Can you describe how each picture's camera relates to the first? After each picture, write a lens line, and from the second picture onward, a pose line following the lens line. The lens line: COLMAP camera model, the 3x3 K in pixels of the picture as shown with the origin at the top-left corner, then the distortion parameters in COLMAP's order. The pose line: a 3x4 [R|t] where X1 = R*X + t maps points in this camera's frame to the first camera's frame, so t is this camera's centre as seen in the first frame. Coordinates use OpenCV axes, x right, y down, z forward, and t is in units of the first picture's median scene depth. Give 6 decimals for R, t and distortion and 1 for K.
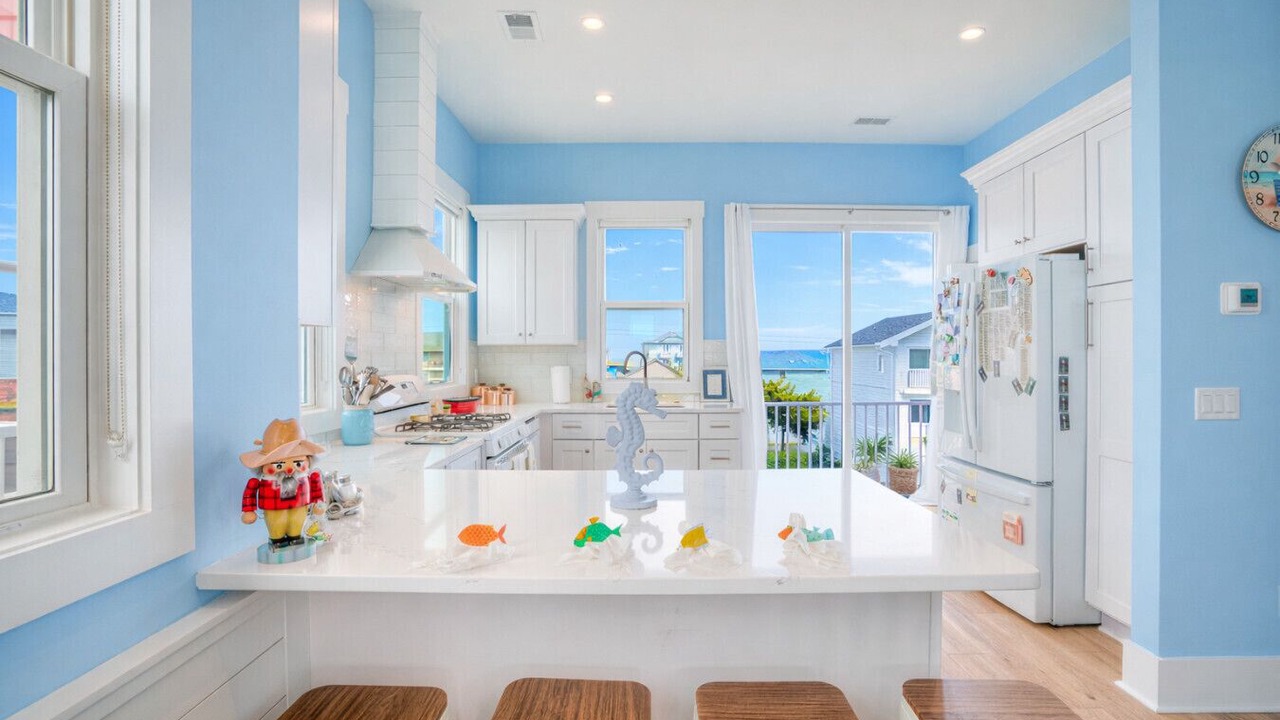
lens RADIAL K [[610.8, 0, 636.5], [0, 610.8, 357.7], [0, 0, 1]] dist [-0.000801, 0.000022]
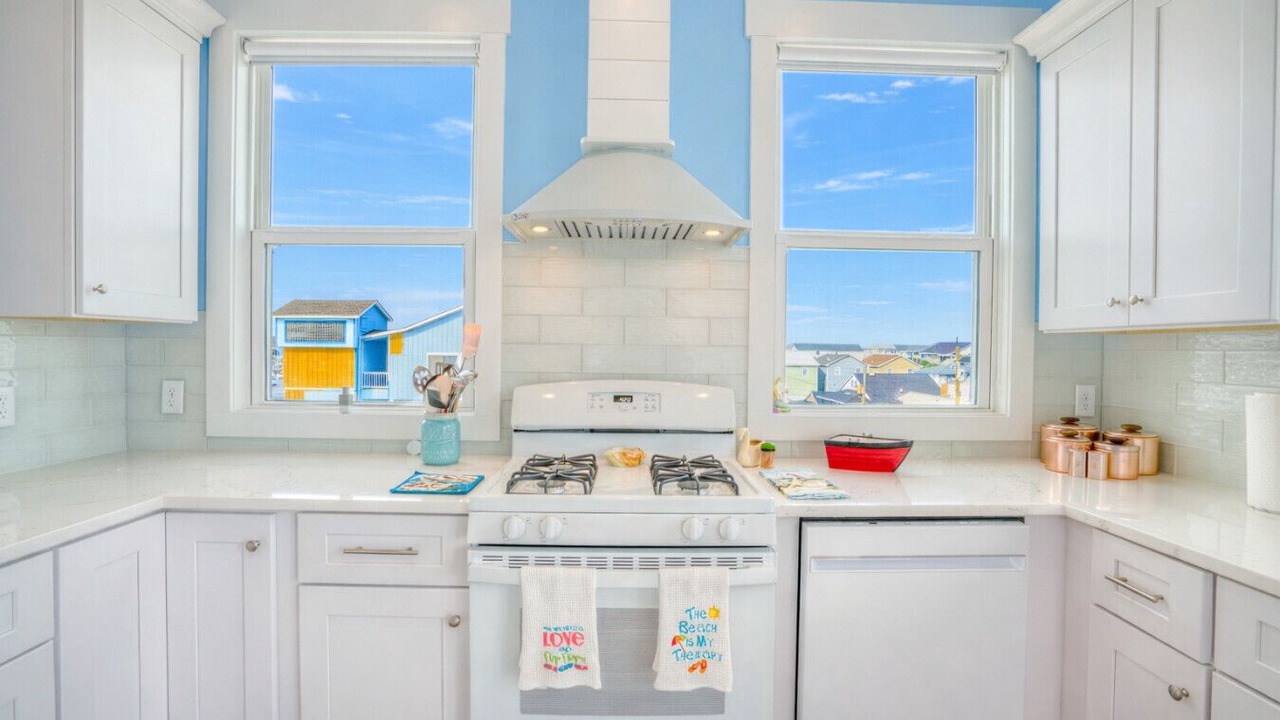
lens RADIAL K [[582.3, 0, 647.9], [0, 582.3, 365.2], [0, 0, 1]] dist [-0.006018, 0.000091]
pose [[0.068850, 0.026693, -0.997270, 0.154850], [-0.015528, 0.999550, 0.025682, -0.003159], [0.997506, 0.013718, 0.069234, 0.676173]]
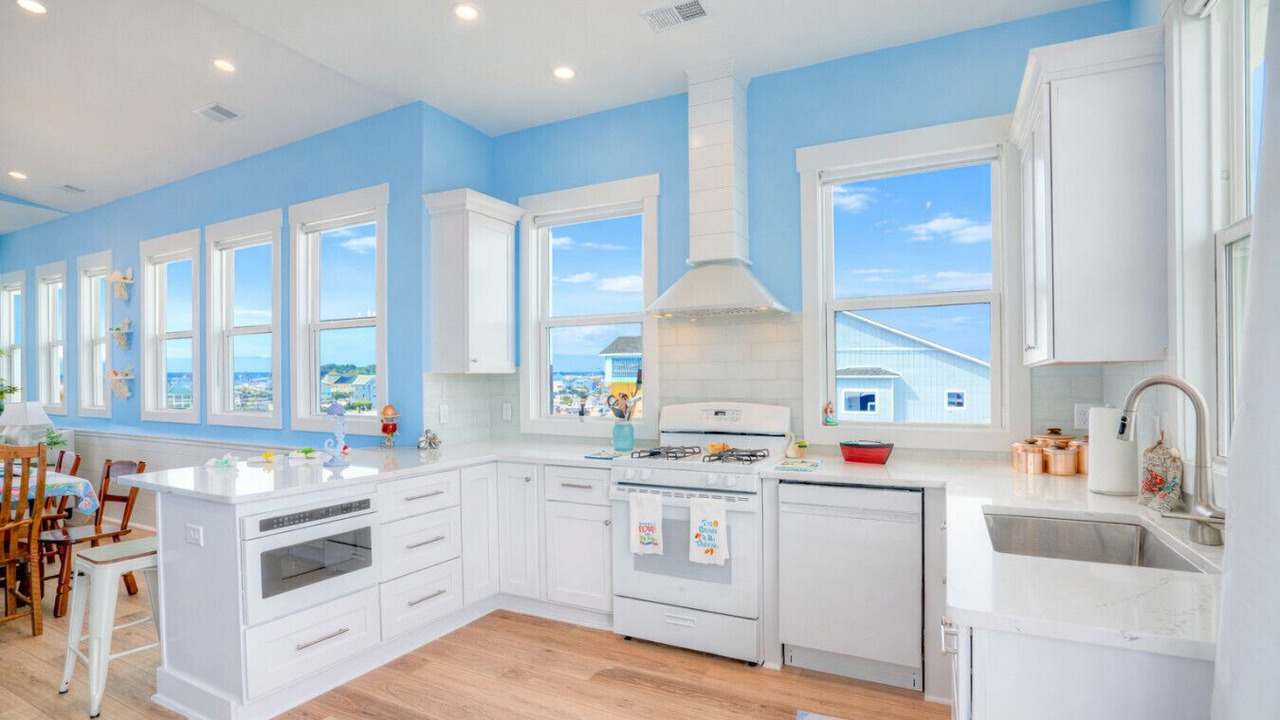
lens RADIAL K [[619.6, 0, 658.3], [0, 619.6, 376.9], [0, 0, 1]] dist [0.000171, 0.000032]
pose [[-0.409485, -0.000449, -0.912317, 0.419360], [0.006609, 0.999972, -0.003459, -0.008301], [0.912293, -0.007446, -0.409471, 0.916322]]
